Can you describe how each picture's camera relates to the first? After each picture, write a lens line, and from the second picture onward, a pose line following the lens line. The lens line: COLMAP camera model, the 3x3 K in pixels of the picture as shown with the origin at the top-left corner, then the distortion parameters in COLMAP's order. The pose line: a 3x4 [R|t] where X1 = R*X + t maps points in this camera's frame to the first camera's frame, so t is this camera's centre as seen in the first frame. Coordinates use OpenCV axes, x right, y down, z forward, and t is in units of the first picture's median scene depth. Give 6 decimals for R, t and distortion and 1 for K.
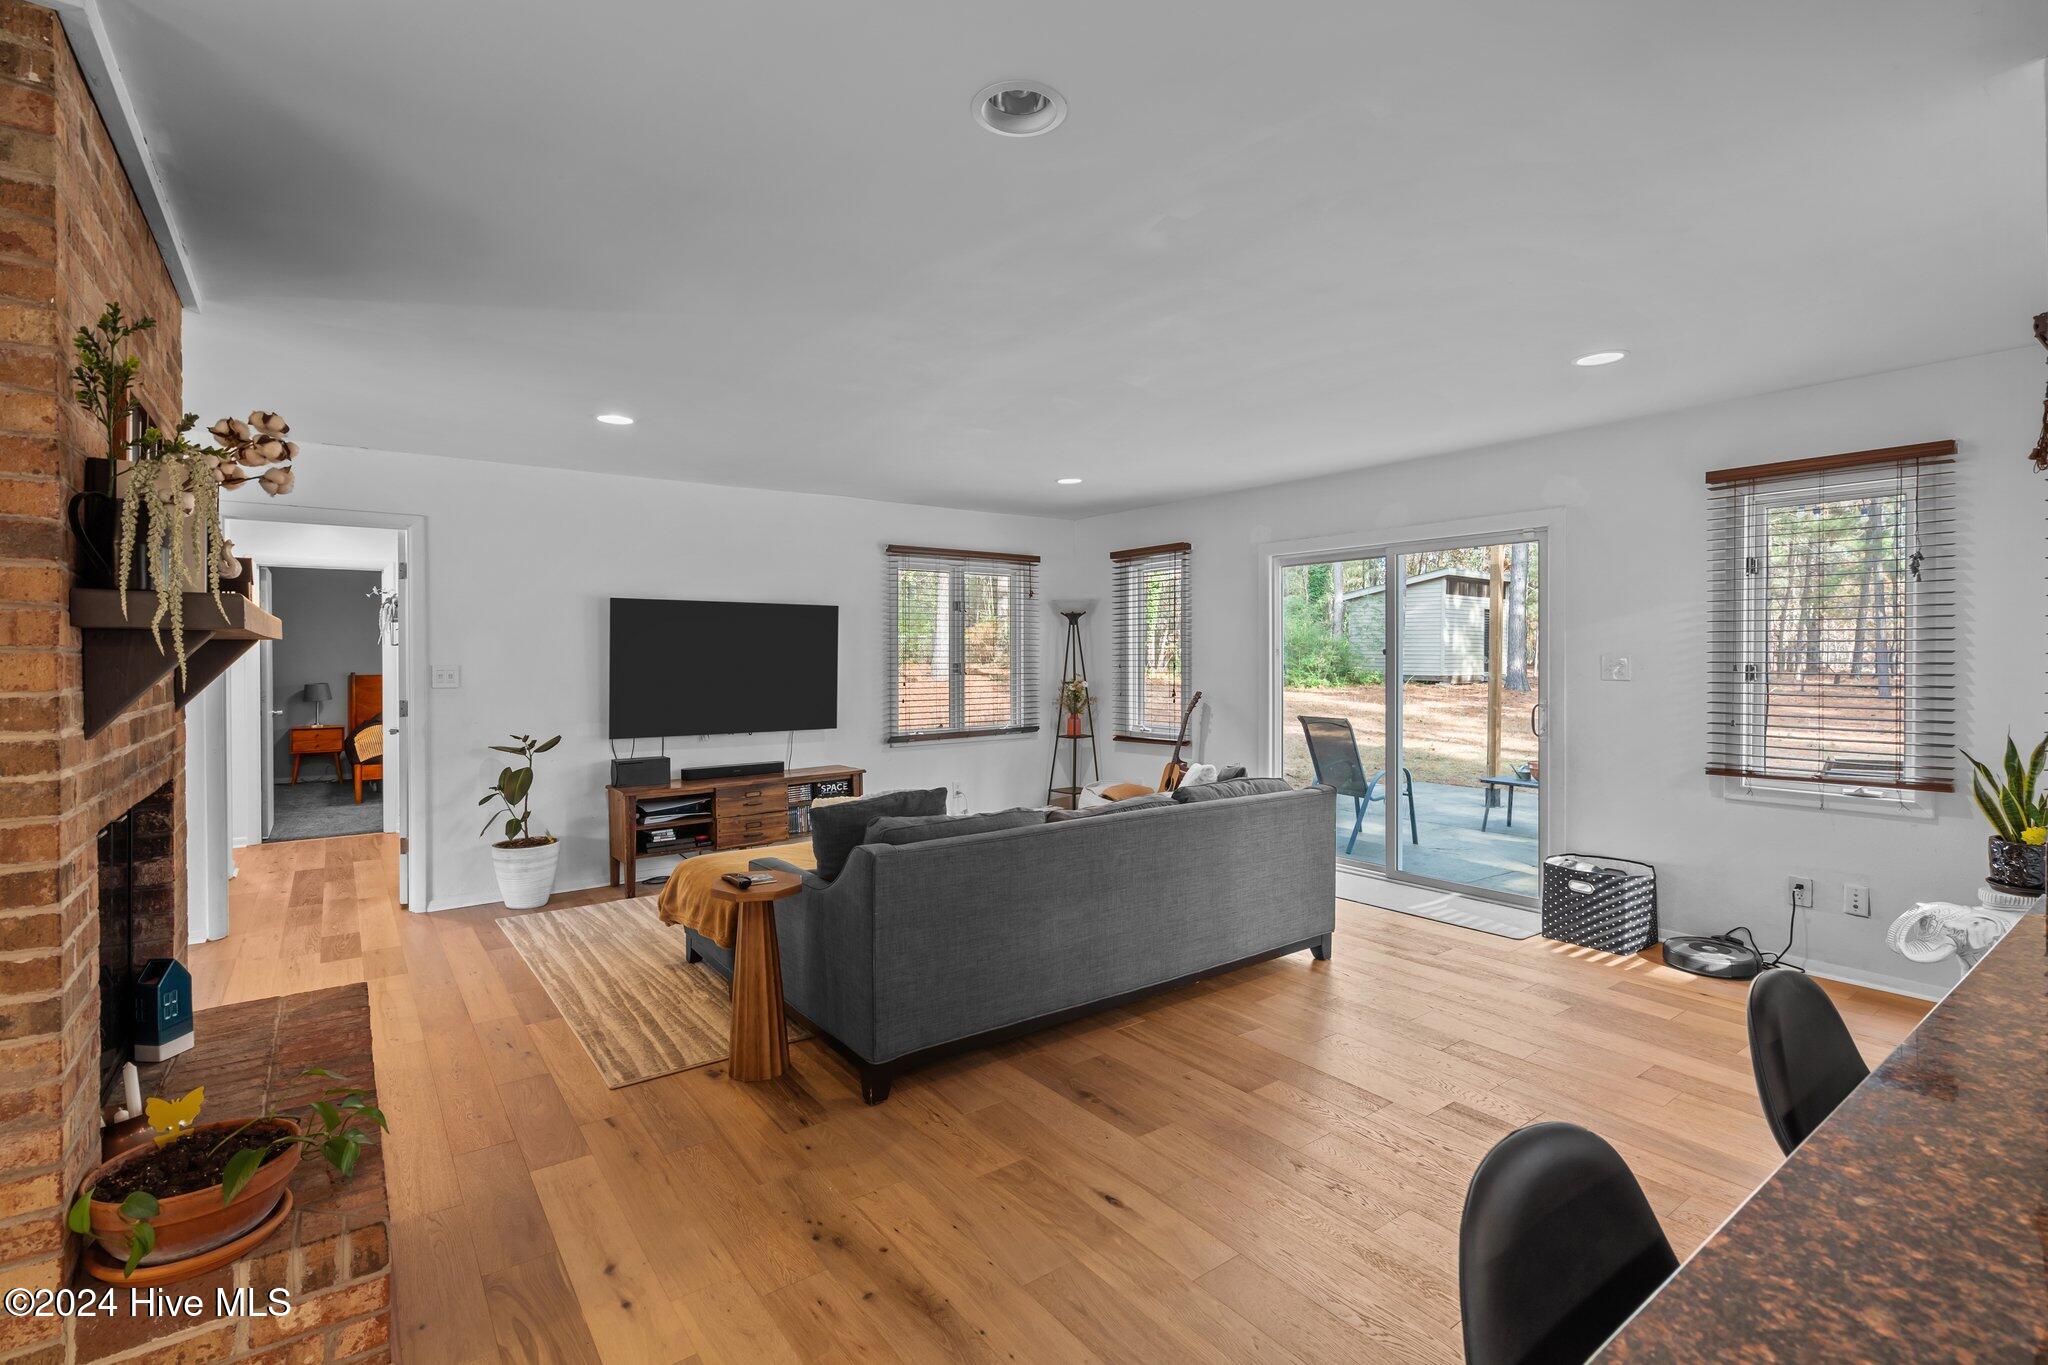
lens RADIAL K [[944.2, 0, 1016.4], [0, 944.2, 660.8], [0, 0, 1]] dist [-0.000727, 0.000816]
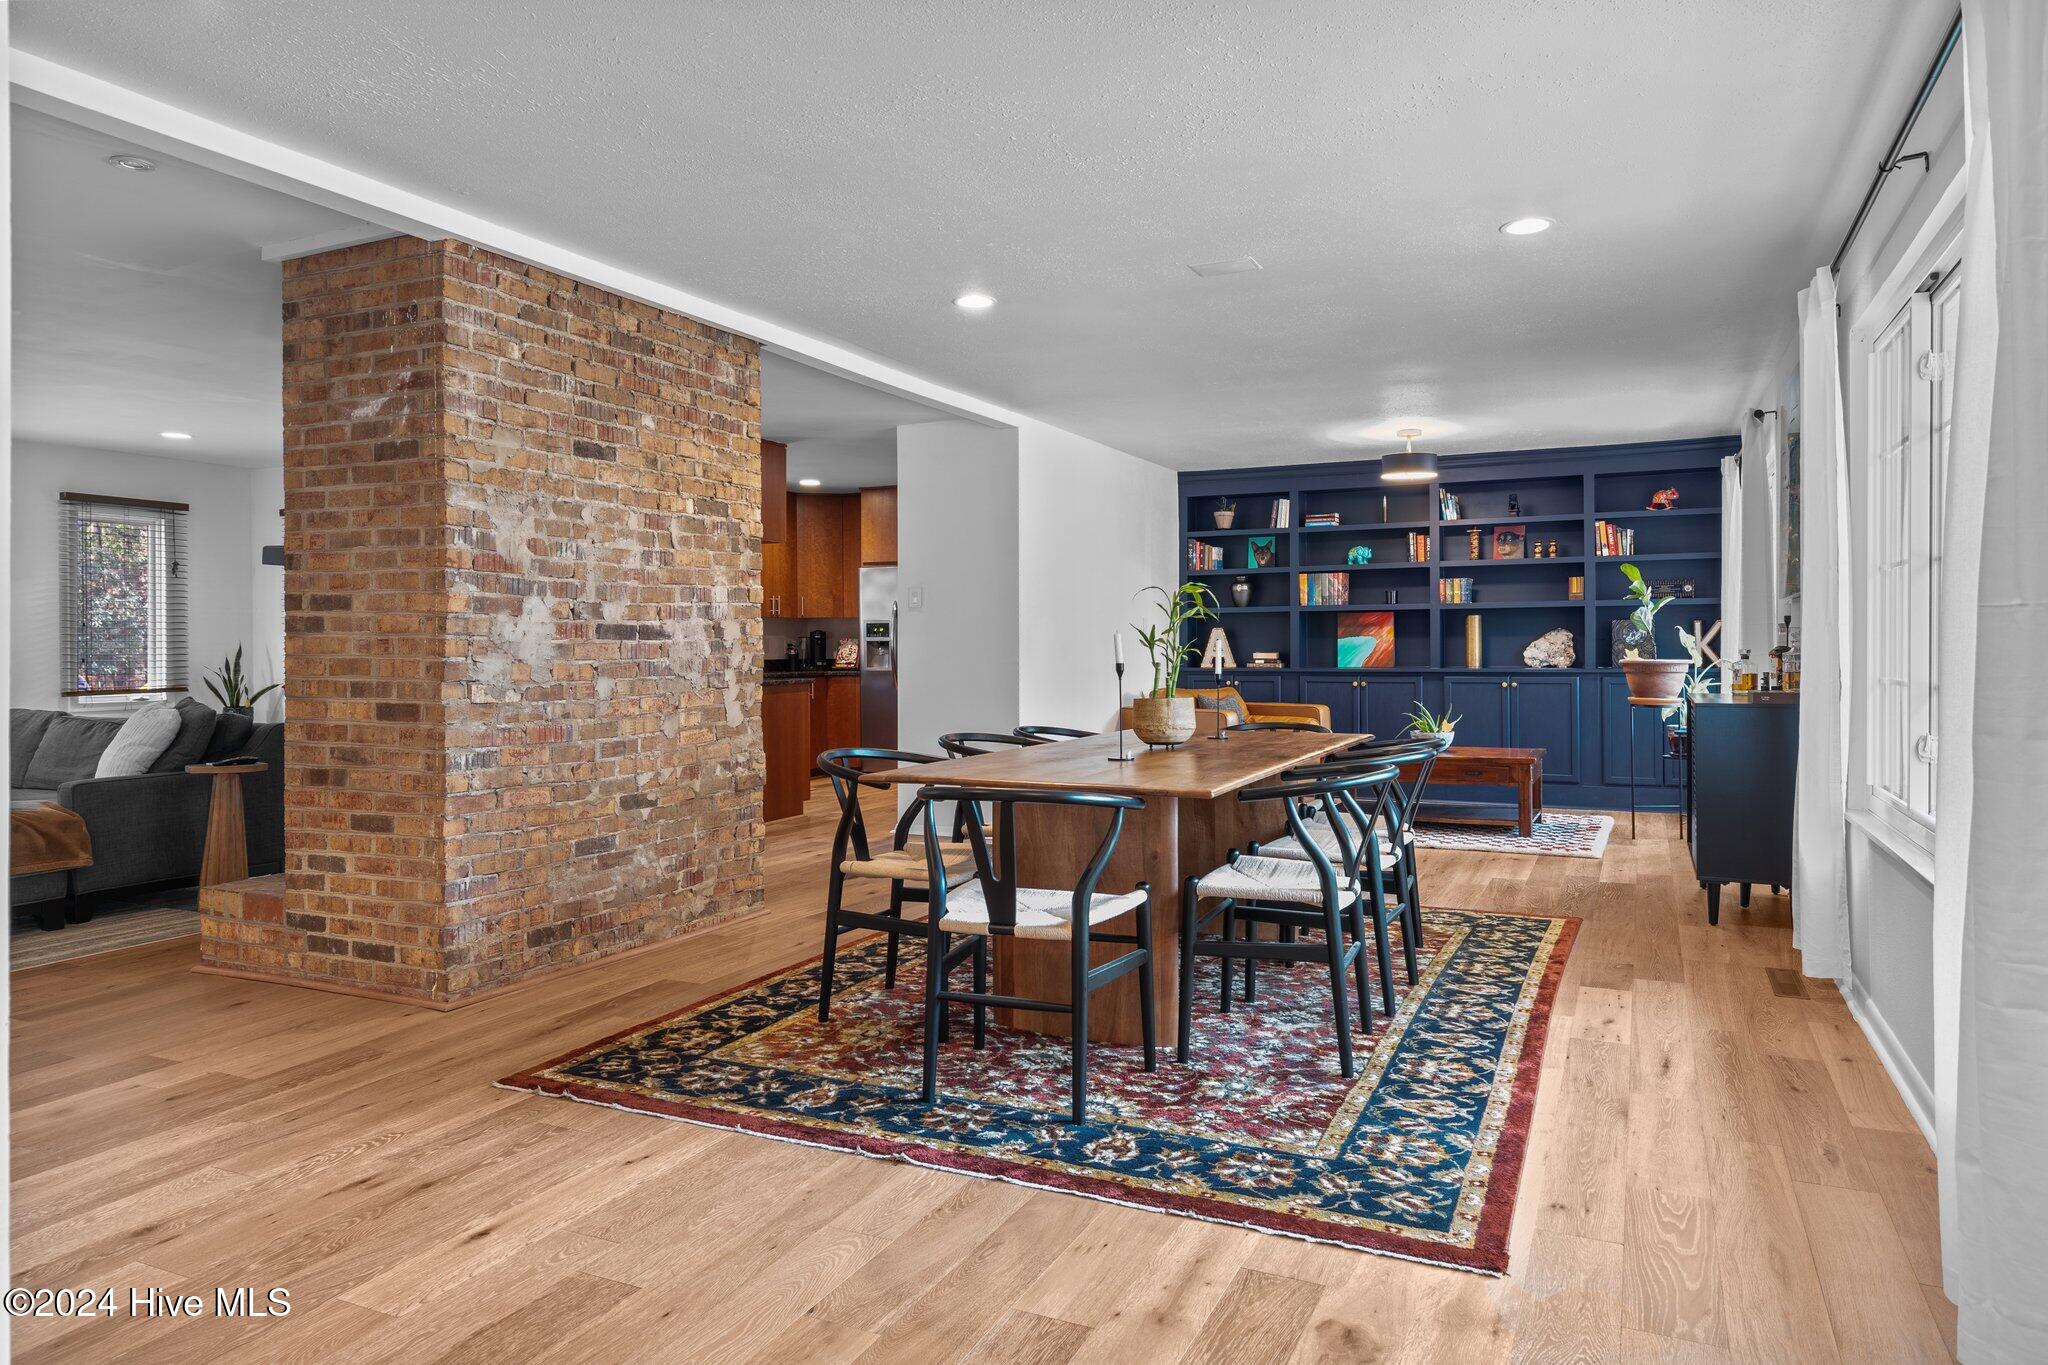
lens RADIAL K [[1292.2, 0, 1021.1], [0, 1292.2, 646.3], [0, 0, 1]] dist [-0.000019, -0.000235]
pose [[-0.475472, 0.005734, 0.879712, -1.770104], [0.011619, 0.999932, -0.000238, 0.059848], [-0.879654, 0.010108, -0.475507, 0.644526]]
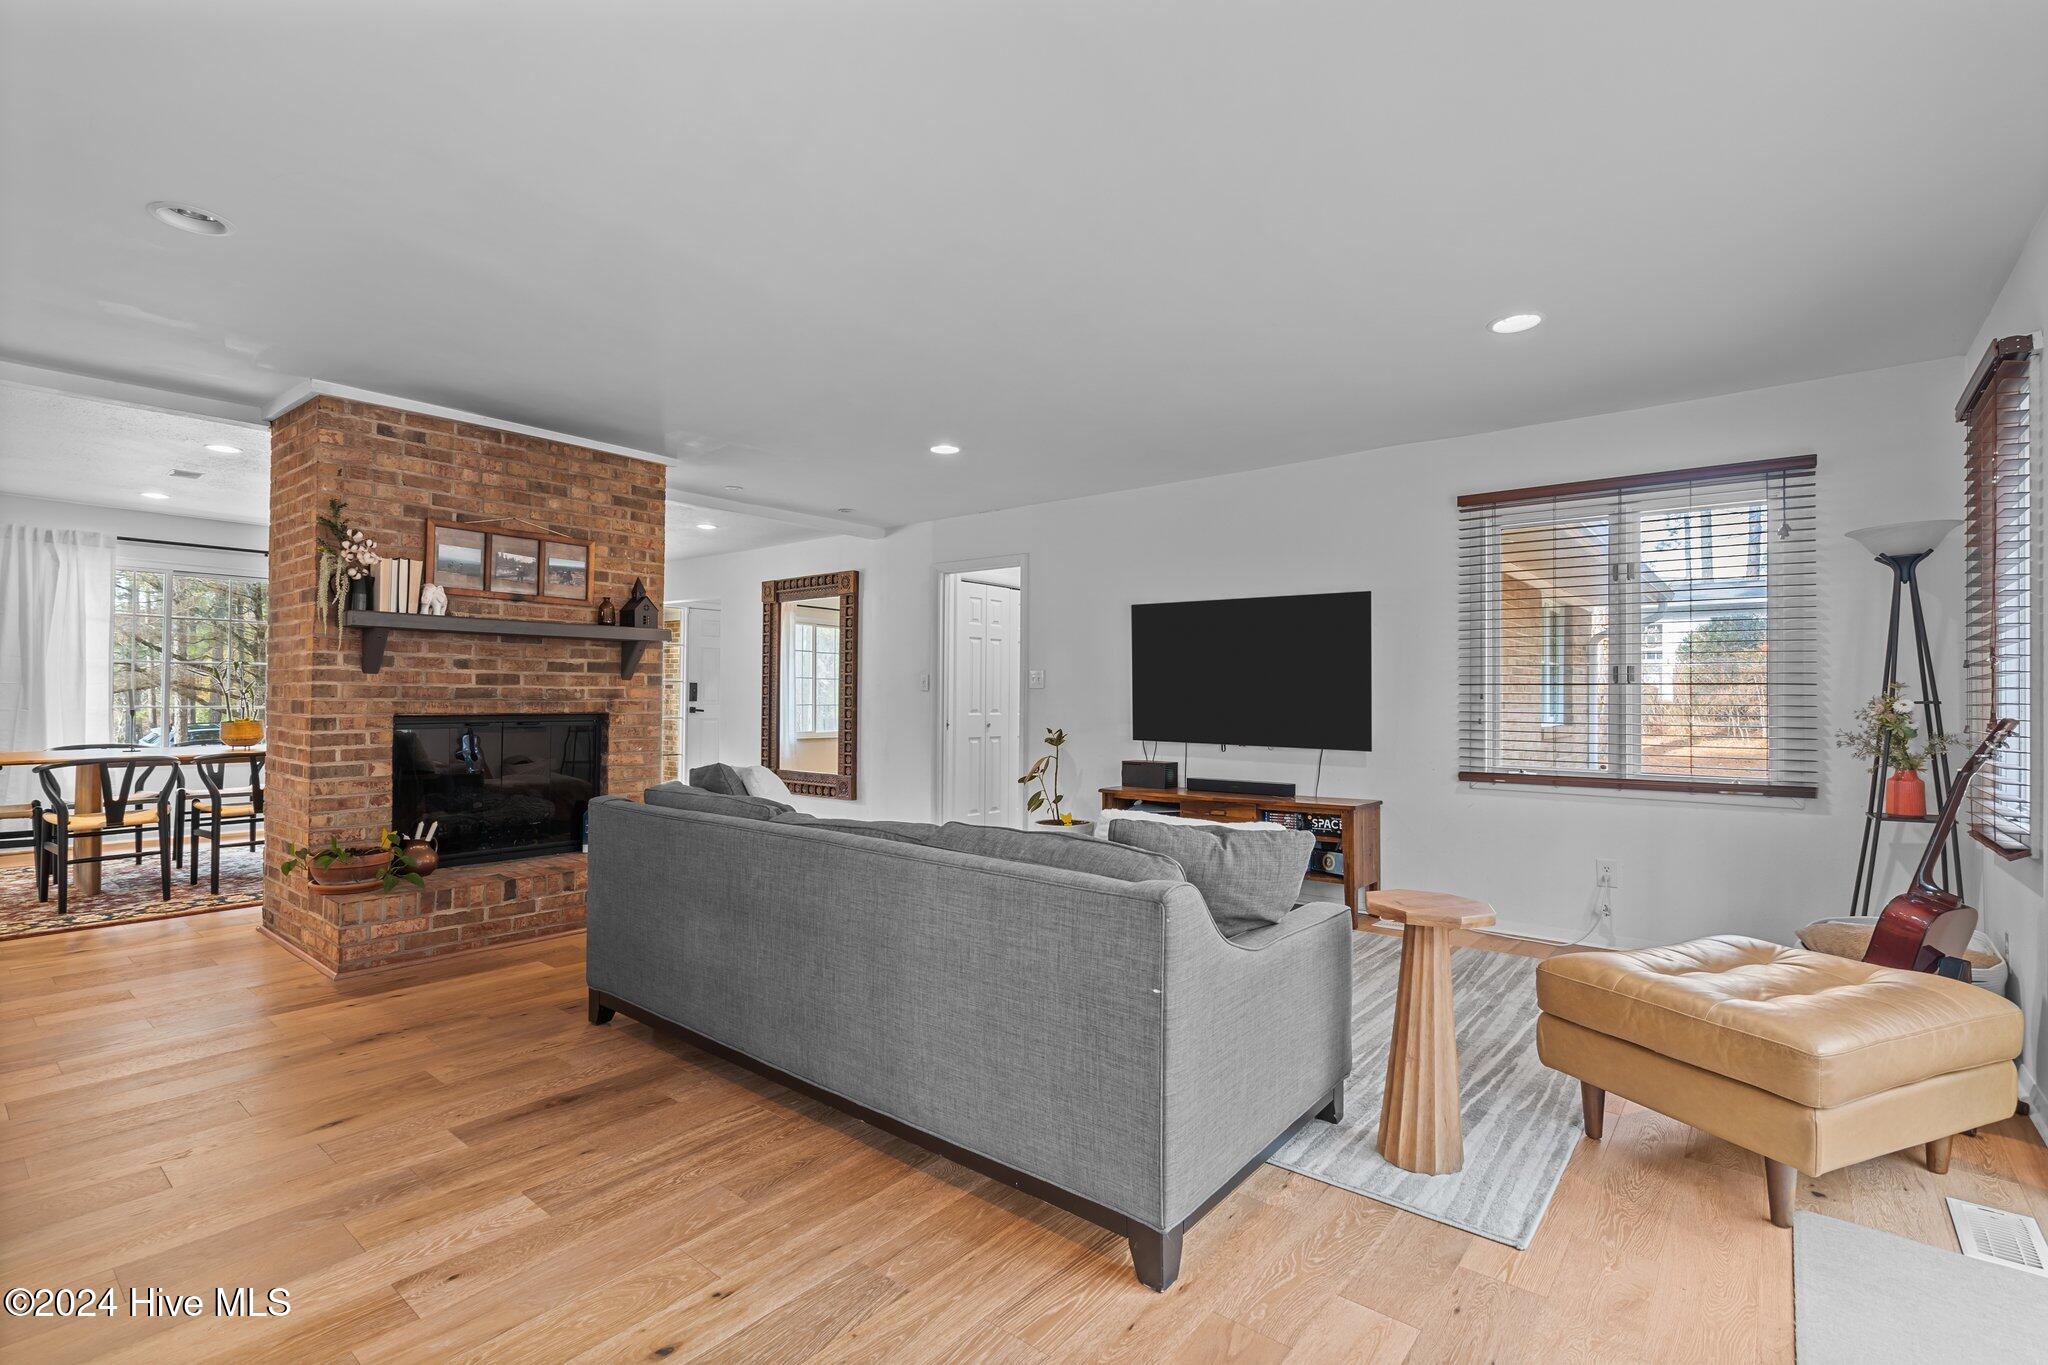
lens RADIAL K [[934.9, 0, 1017.6], [0, 934.9, 679.3], [0, 0, 1]] dist [-0.004440, 0.000395]
pose [[0.244983, -0.011711, -0.969457, 0.726813], [-0.014771, 0.999766, -0.015810, 0.045700], [0.969415, 0.018193, 0.244752, 0.826333]]
